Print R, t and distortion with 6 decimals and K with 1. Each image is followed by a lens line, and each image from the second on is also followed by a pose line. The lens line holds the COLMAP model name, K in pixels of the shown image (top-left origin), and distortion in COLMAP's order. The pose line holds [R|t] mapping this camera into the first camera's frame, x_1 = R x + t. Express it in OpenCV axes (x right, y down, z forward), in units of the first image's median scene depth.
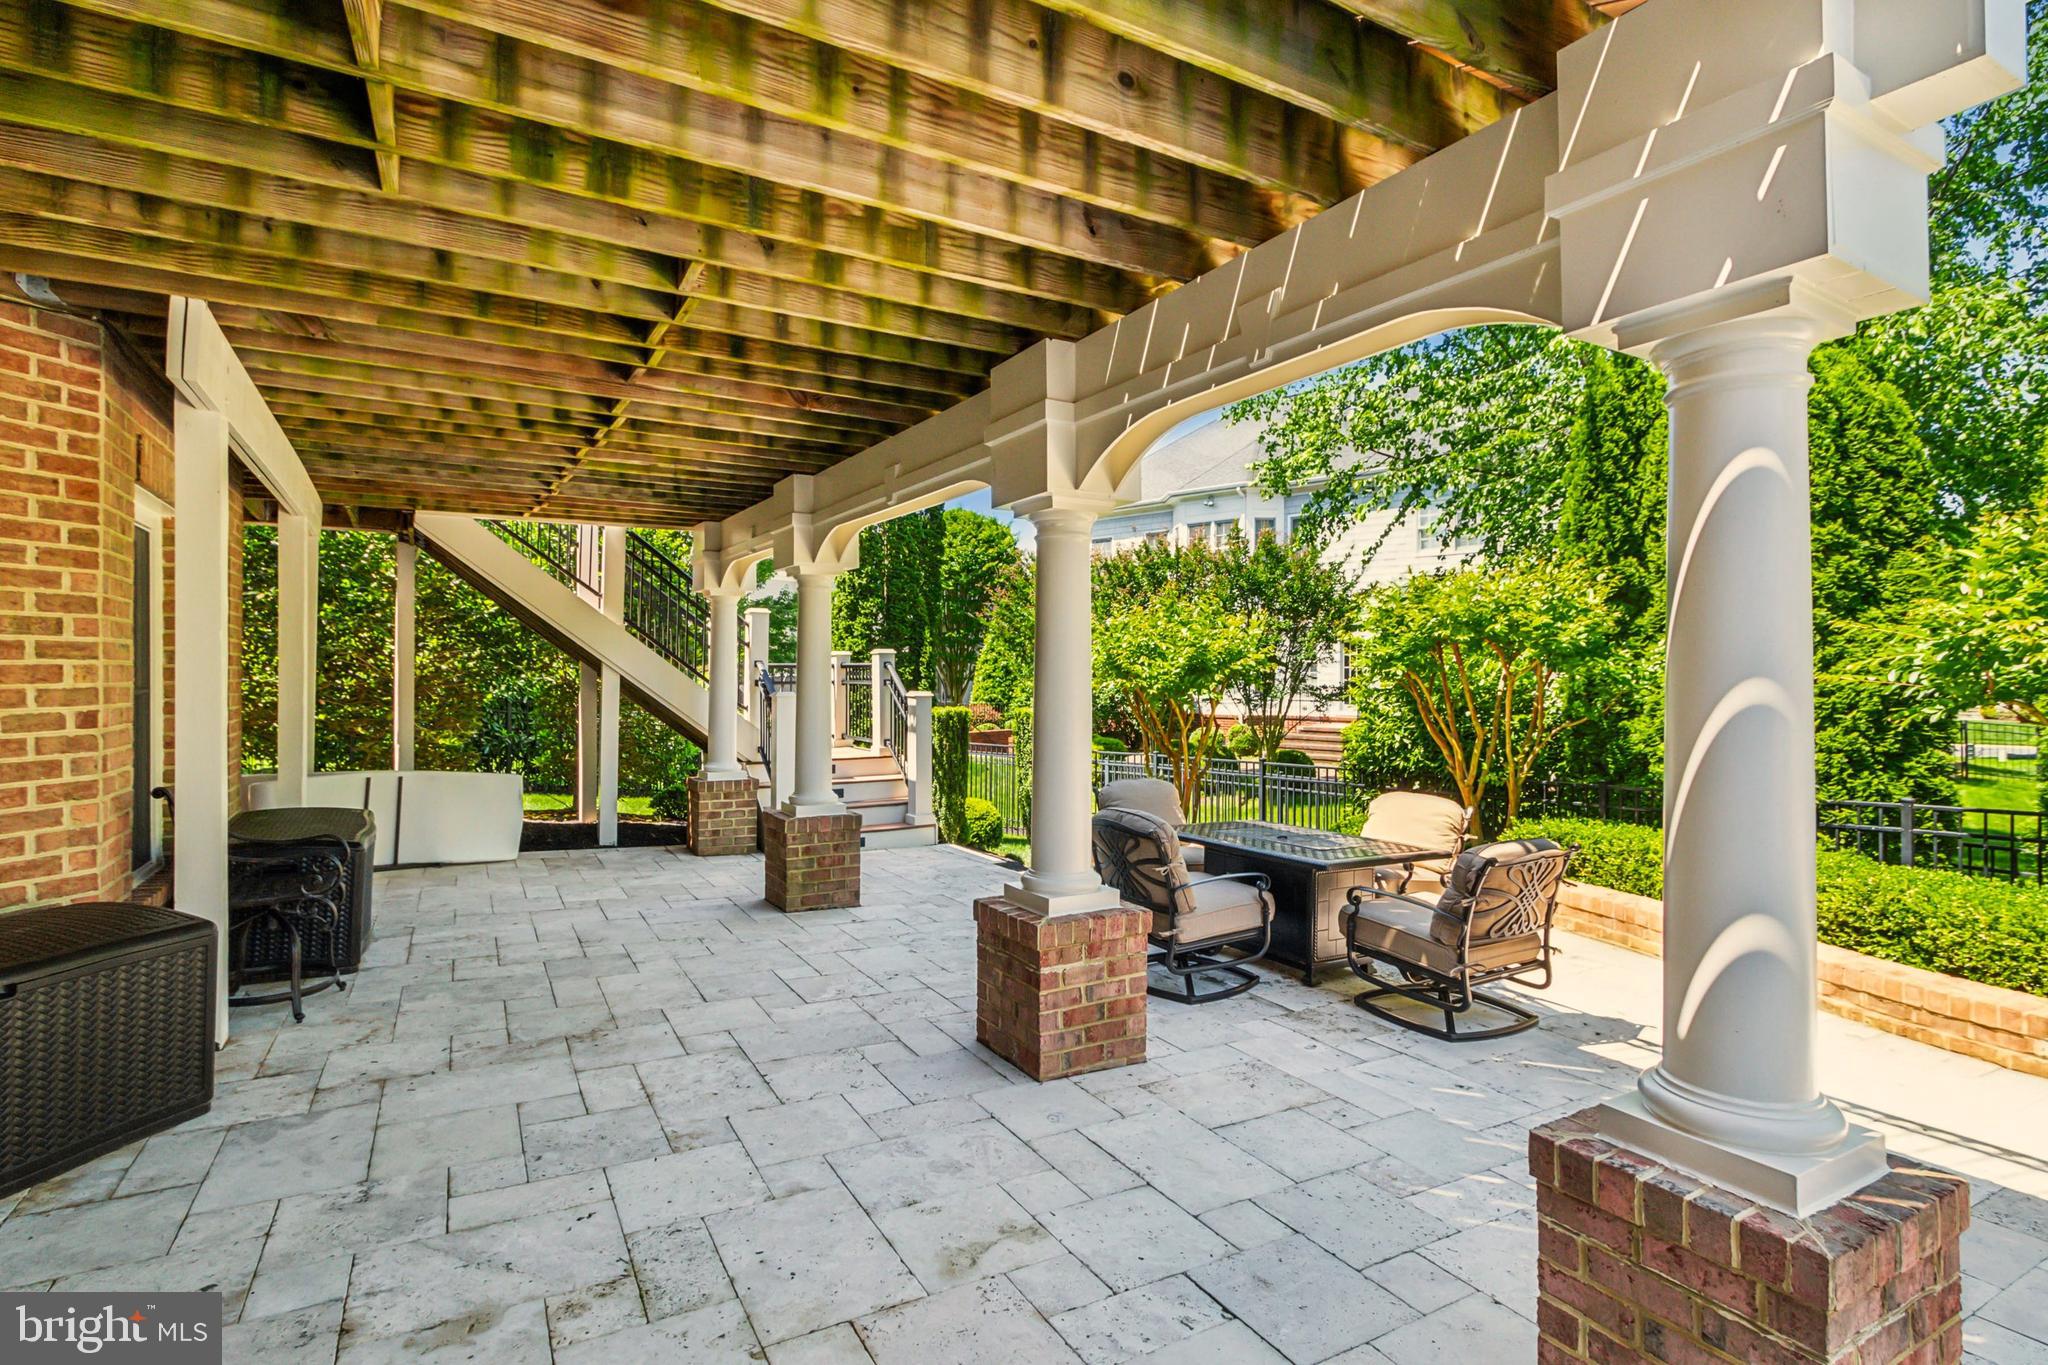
lens RADIAL K [[990.6, 0, 1022.3], [0, 990.6, 662.9], [0, 0, 1]] dist [0.000935, 0.000206]
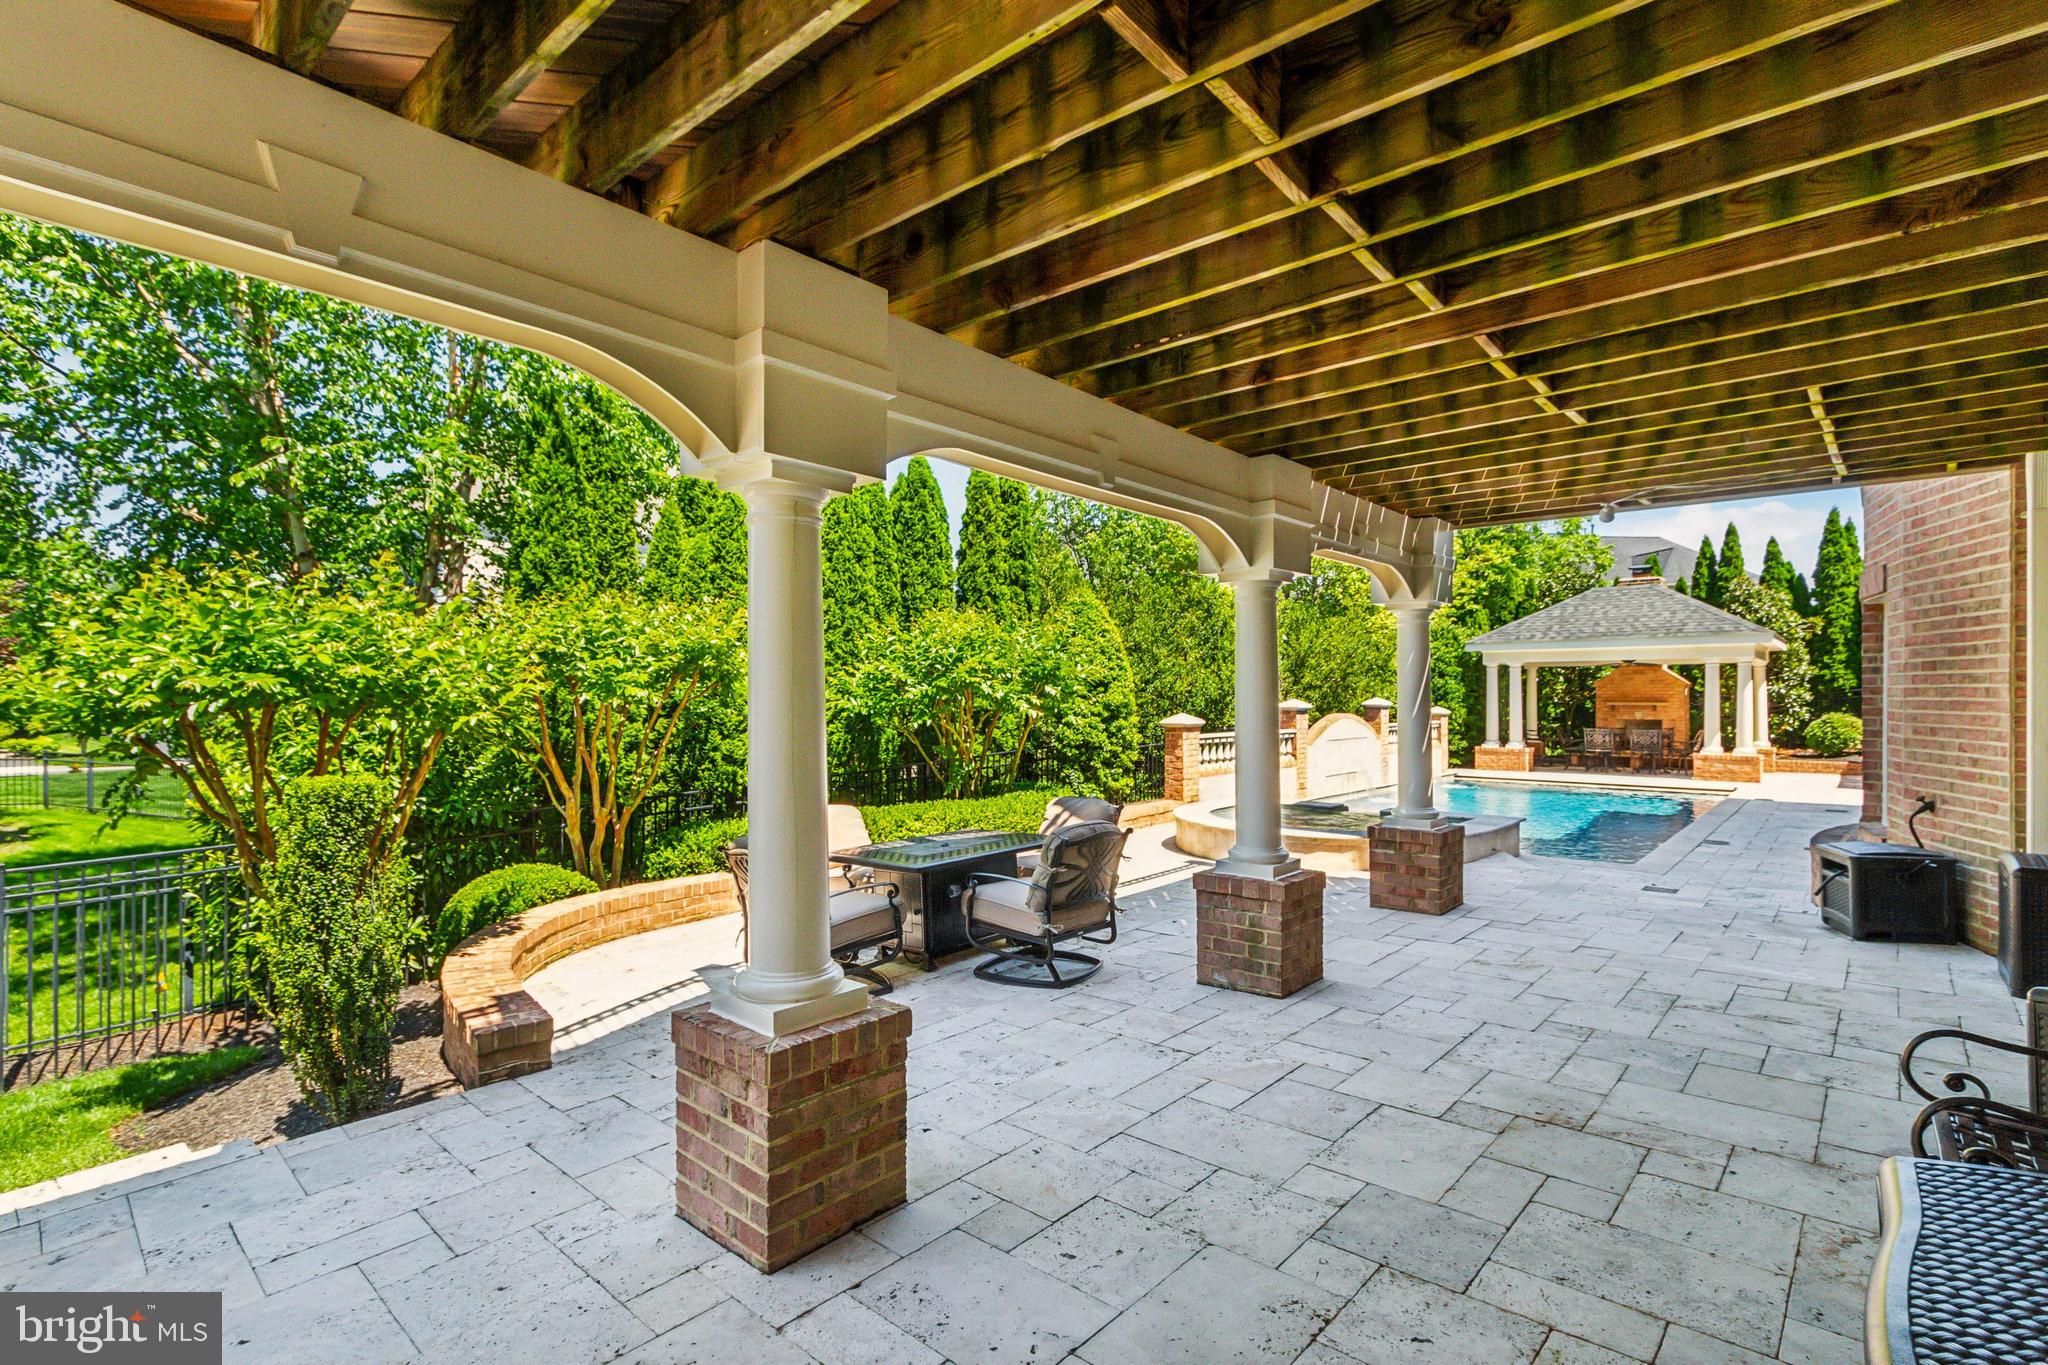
lens RADIAL K [[954.8, 0, 1012.0], [0, 954.8, 708.8], [0, 0, 1]] dist [0.013623, -0.009350]
pose [[-0.302753, -0.011795, 0.952996, -1.105416], [-0.006956, 0.999924, 0.010166, 0.011280], [-0.953044, -0.003551, -0.302812, 1.735284]]
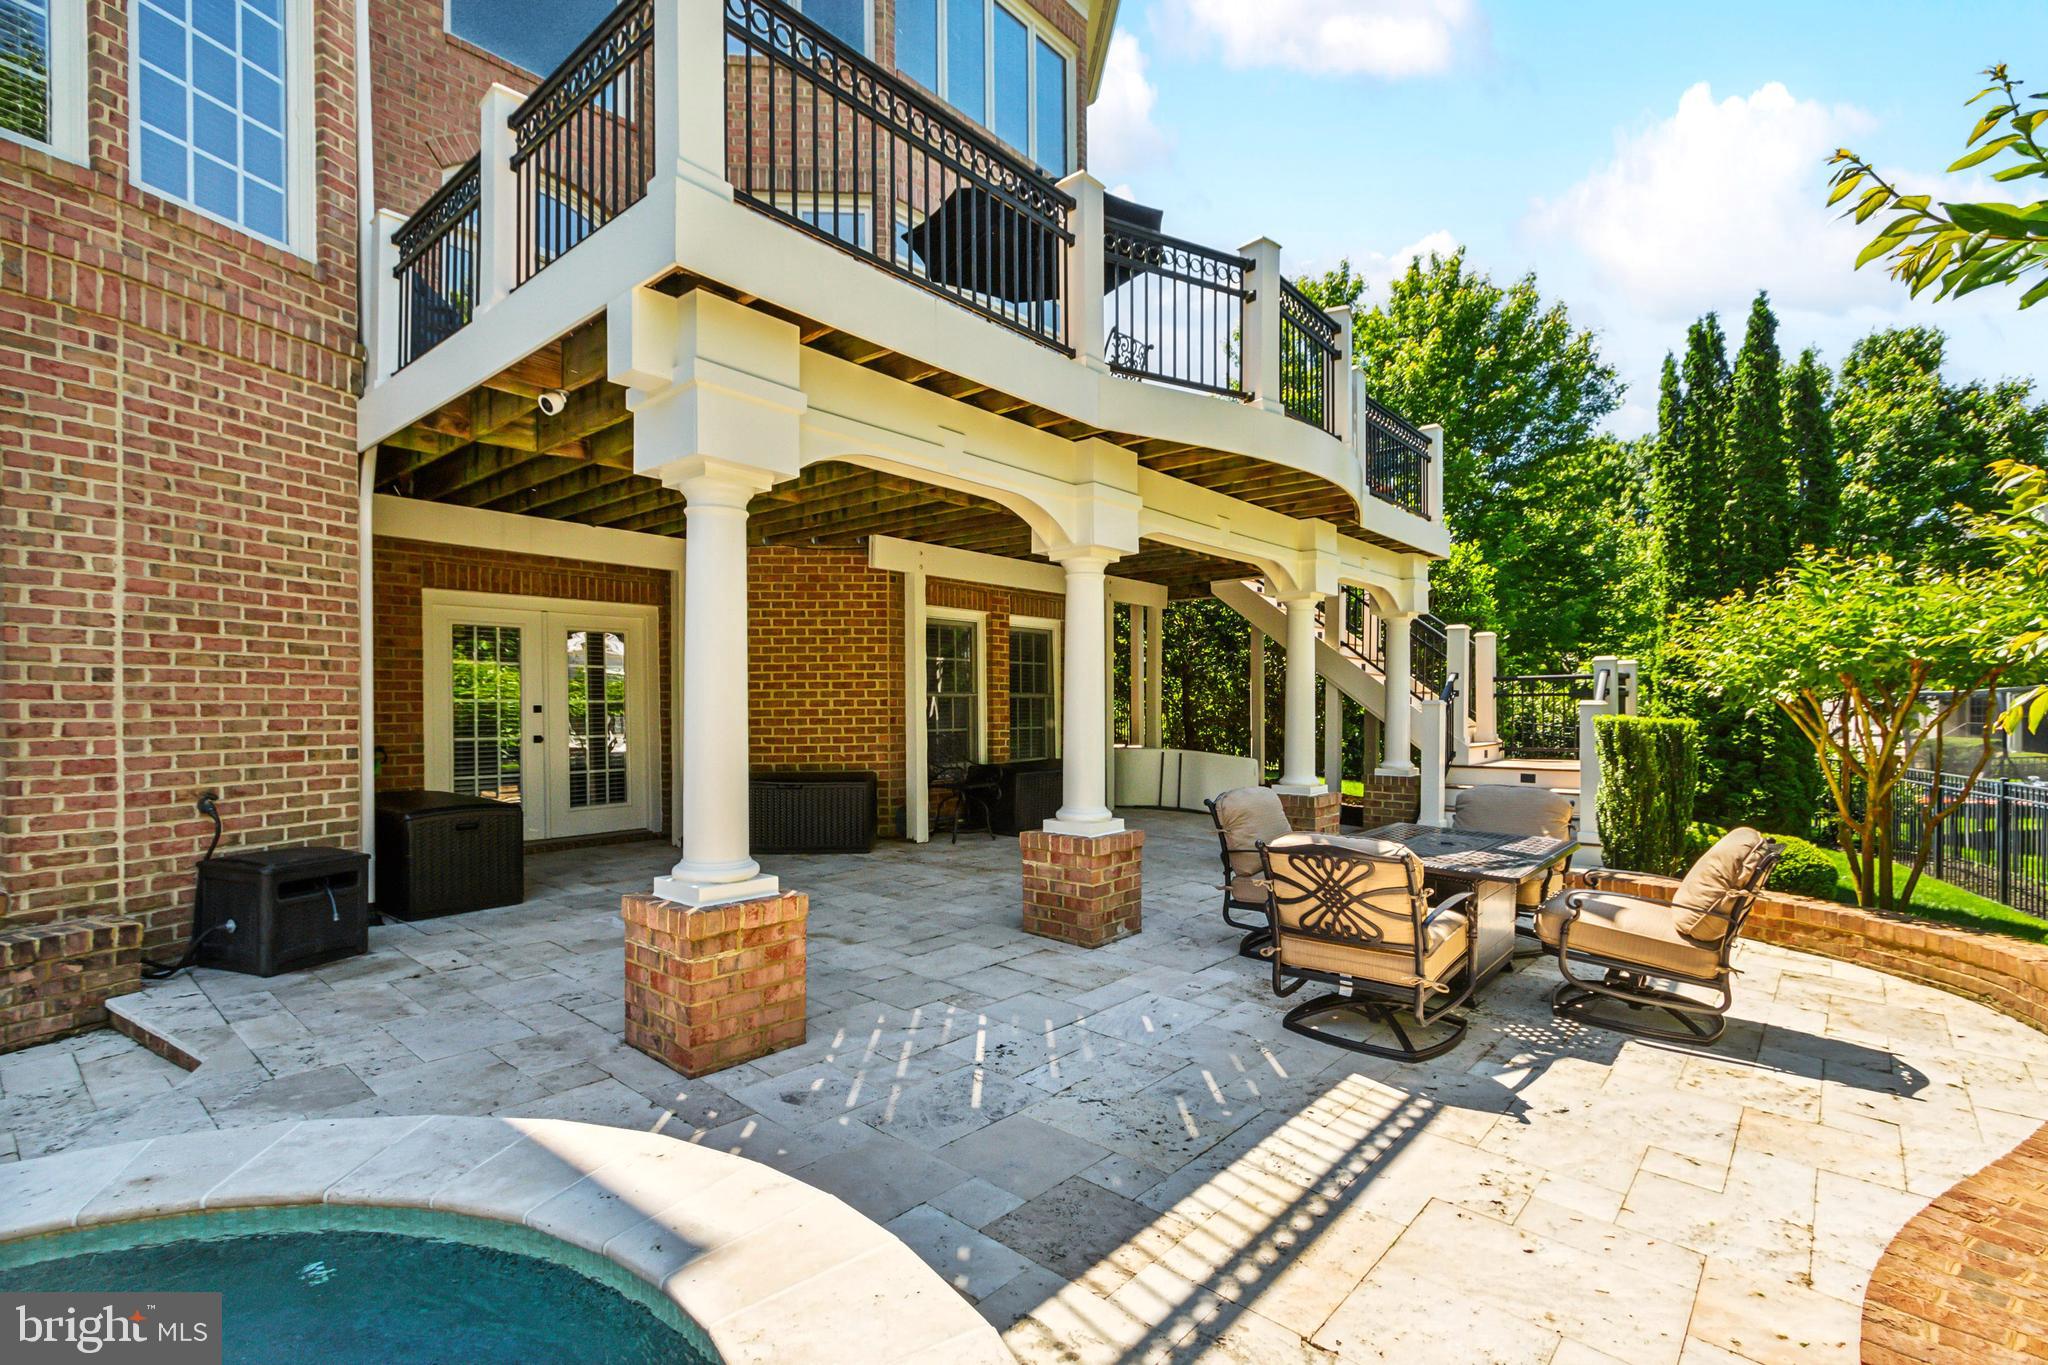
lens RADIAL K [[944.3, 0, 1012.3], [0, 944.3, 711.1], [0, 0, 1]] dist [0.001490, 0.000357]
pose [[0.323324, 0.003300, -0.946283, 1.320985], [0.013632, 0.999874, 0.008144, 0.057001], [0.946190, -0.015533, 0.323238, 0.467940]]
